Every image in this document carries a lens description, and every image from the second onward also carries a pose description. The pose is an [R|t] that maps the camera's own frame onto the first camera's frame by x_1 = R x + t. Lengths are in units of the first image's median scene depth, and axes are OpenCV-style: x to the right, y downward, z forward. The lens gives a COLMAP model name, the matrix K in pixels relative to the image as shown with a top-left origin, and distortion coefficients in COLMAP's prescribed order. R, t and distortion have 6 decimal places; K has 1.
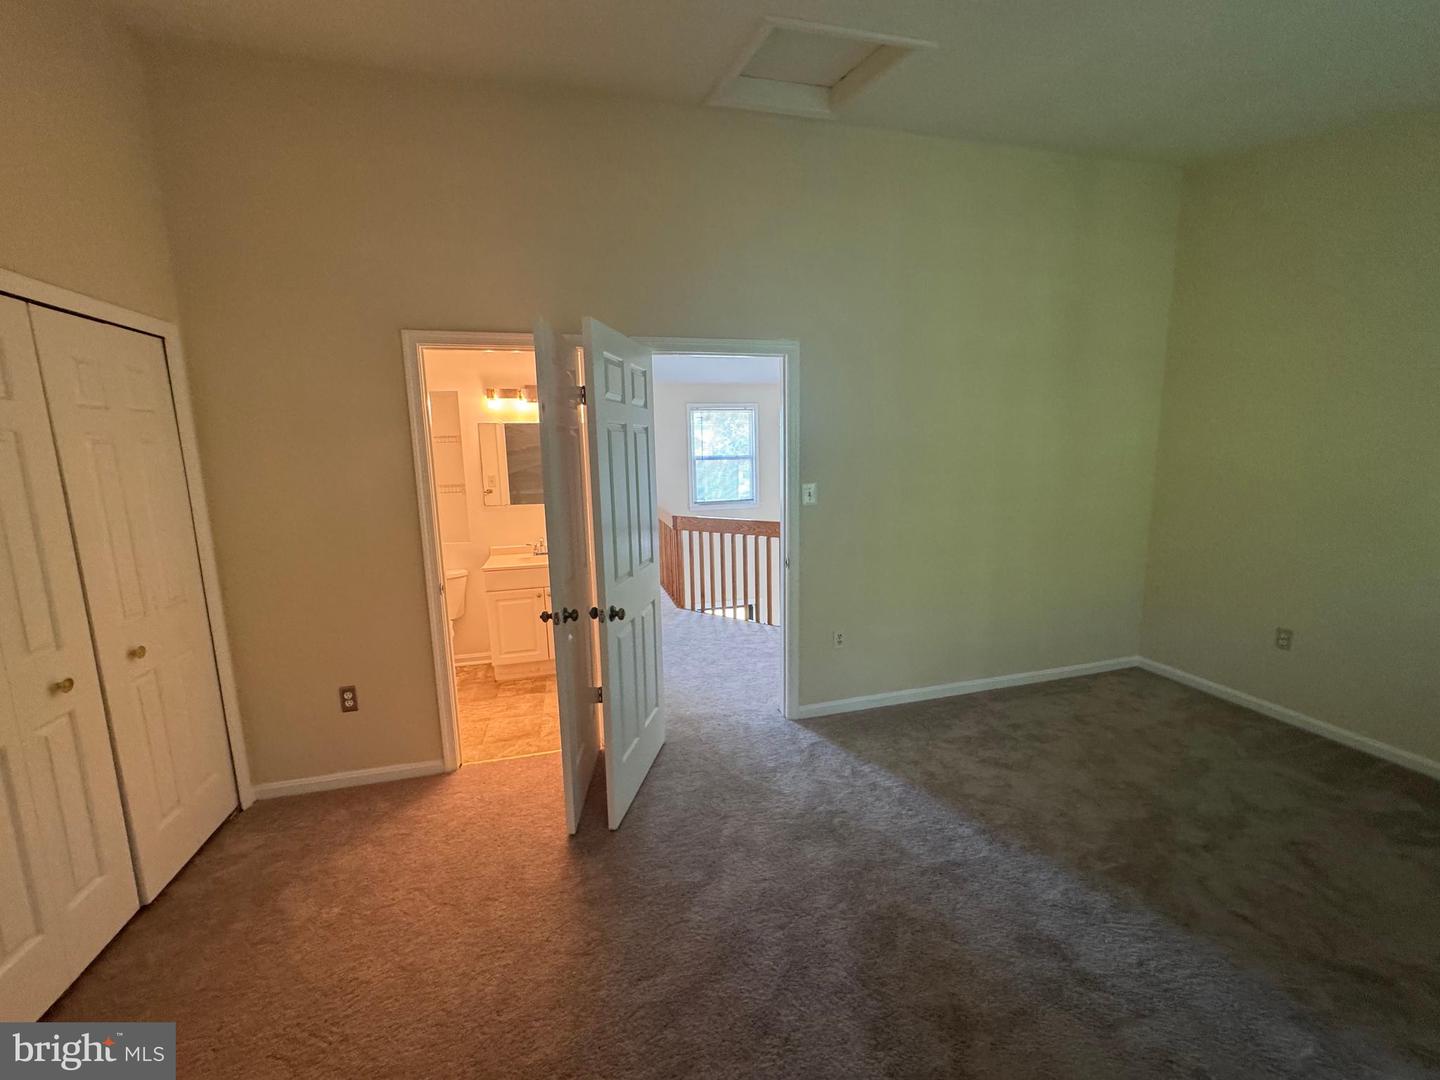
lens RADIAL K [[578.0, 0, 714.8], [0, 578.0, 529.5], [0, 0, 1]] dist [-0.001245, 0.000399]
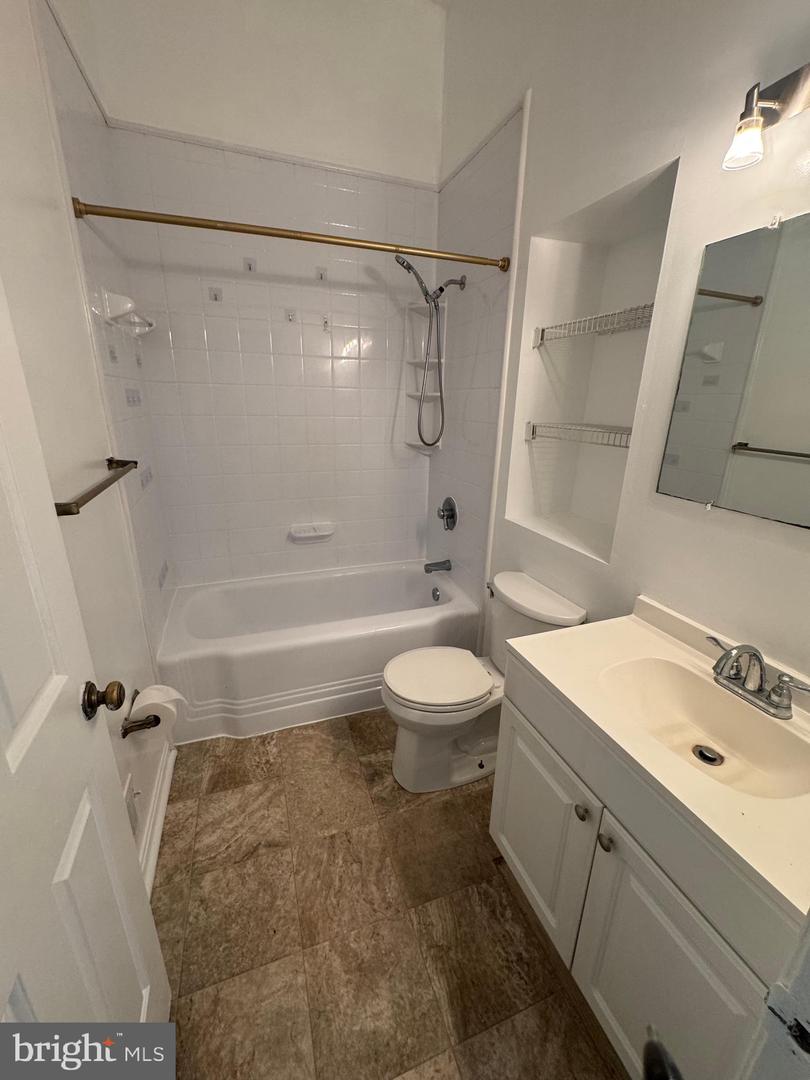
lens RADIAL K [[433.5, 0, 407.4], [0, 433.5, 539.9], [0, 0, 1]] dist [-0.001245, 0.000399]
pose [[0.102262, 0.333307, -0.937256, -0.212594], [-0.153314, 0.936219, 0.316211, -0.120152], [0.982872, 0.111358, 0.146840, 1.258120]]
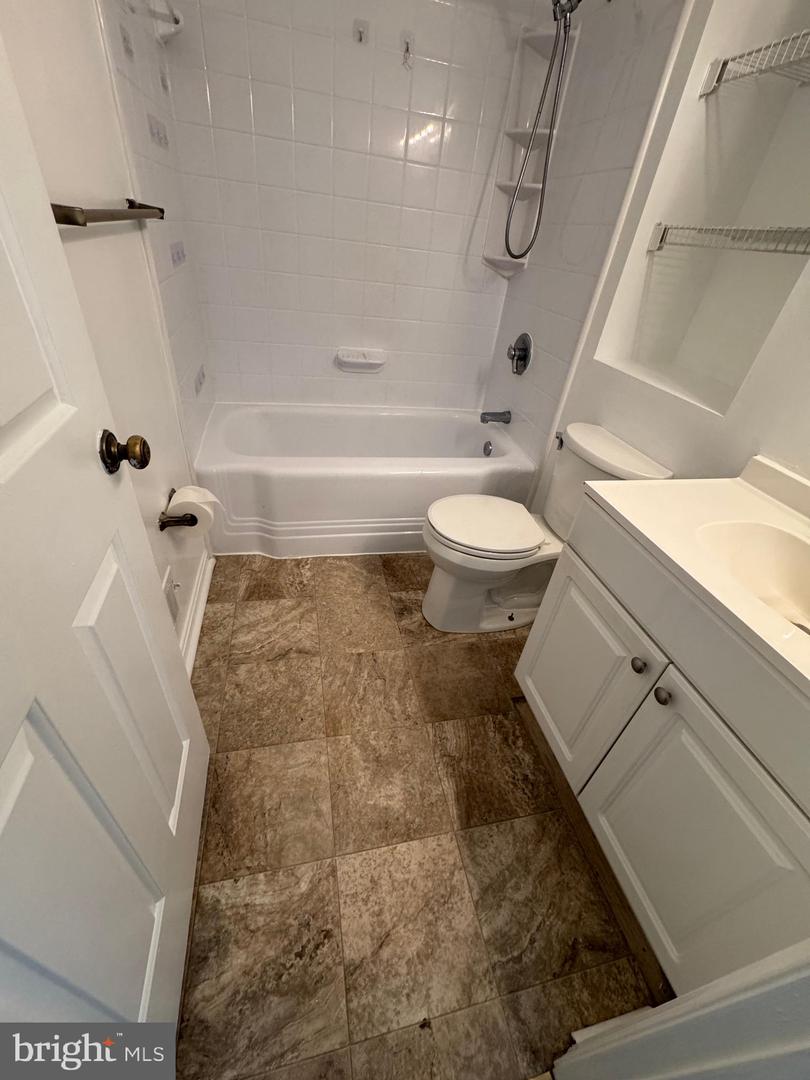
lens RADIAL K [[433.5, 0, 407.5], [0, 433.5, 540.2], [0, 0, 1]] dist [-0.001245, 0.000399]
pose [[-0.027854, 0.596685, -0.801992, -0.245546], [-0.236164, 0.775663, 0.585298, -0.045483], [0.971314, 0.205704, 0.119311, 1.249578]]
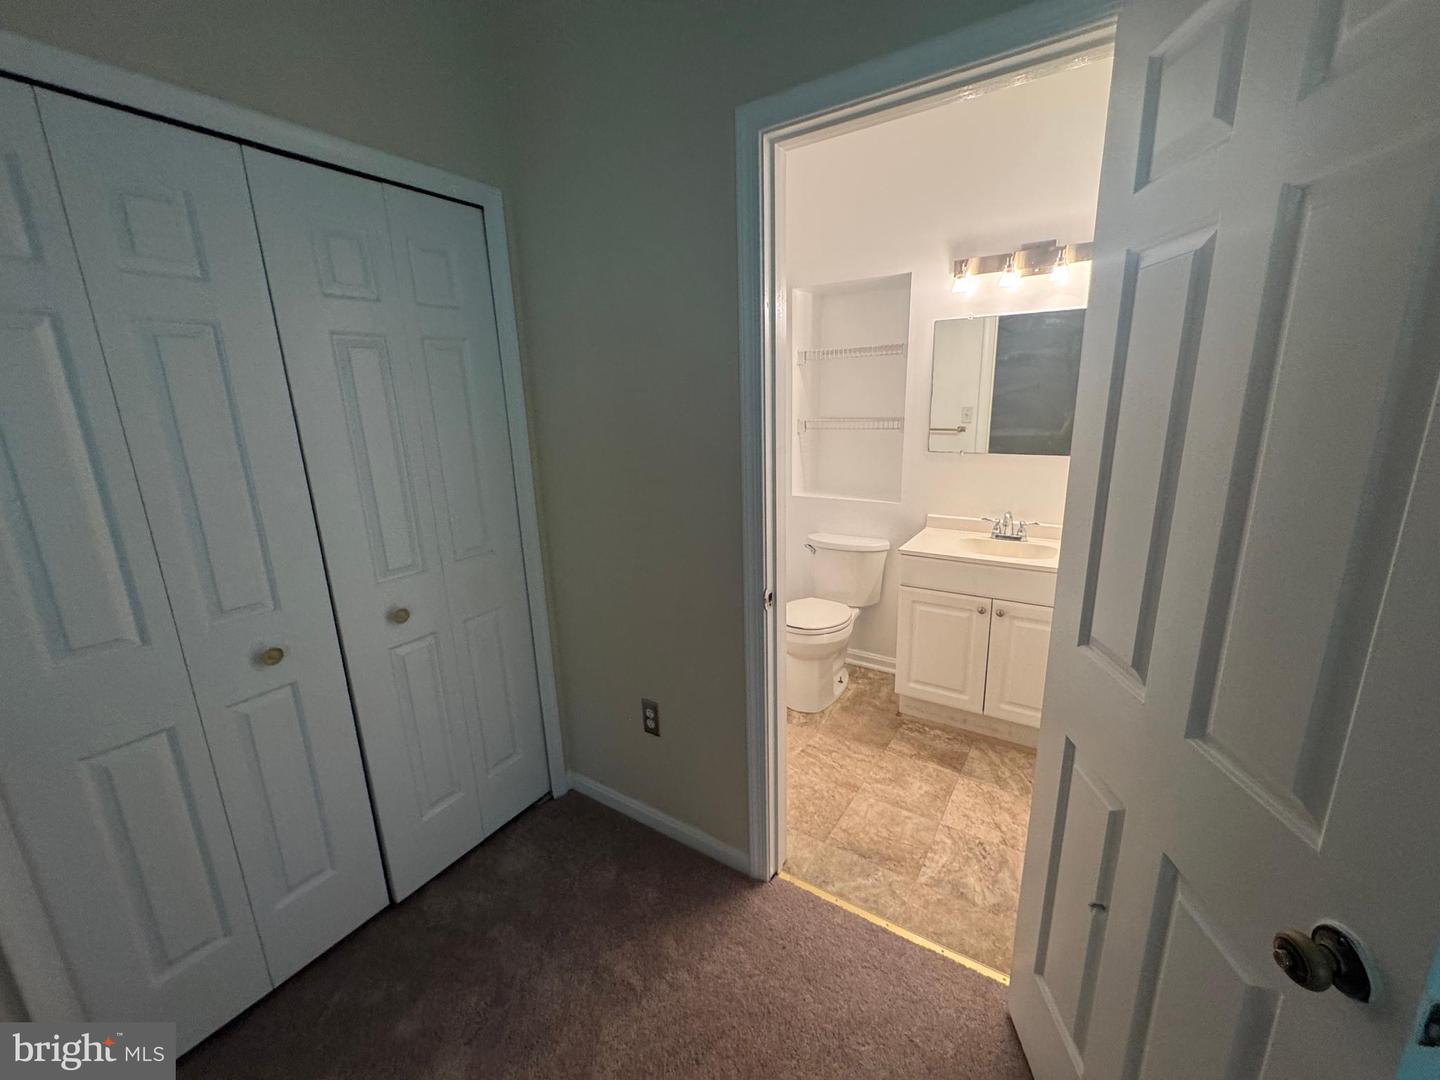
lens RADIAL K [[578.0, 0, 723.2], [0, 578.0, 534.2], [0, 0, 1]] dist [-0.001245, 0.000399]
pose [[0.673954, 0.181272, -0.716189, -0.104892], [-0.091067, 0.982421, 0.162960, -0.053123], [0.733139, -0.044606, 0.678614, 0.592607]]
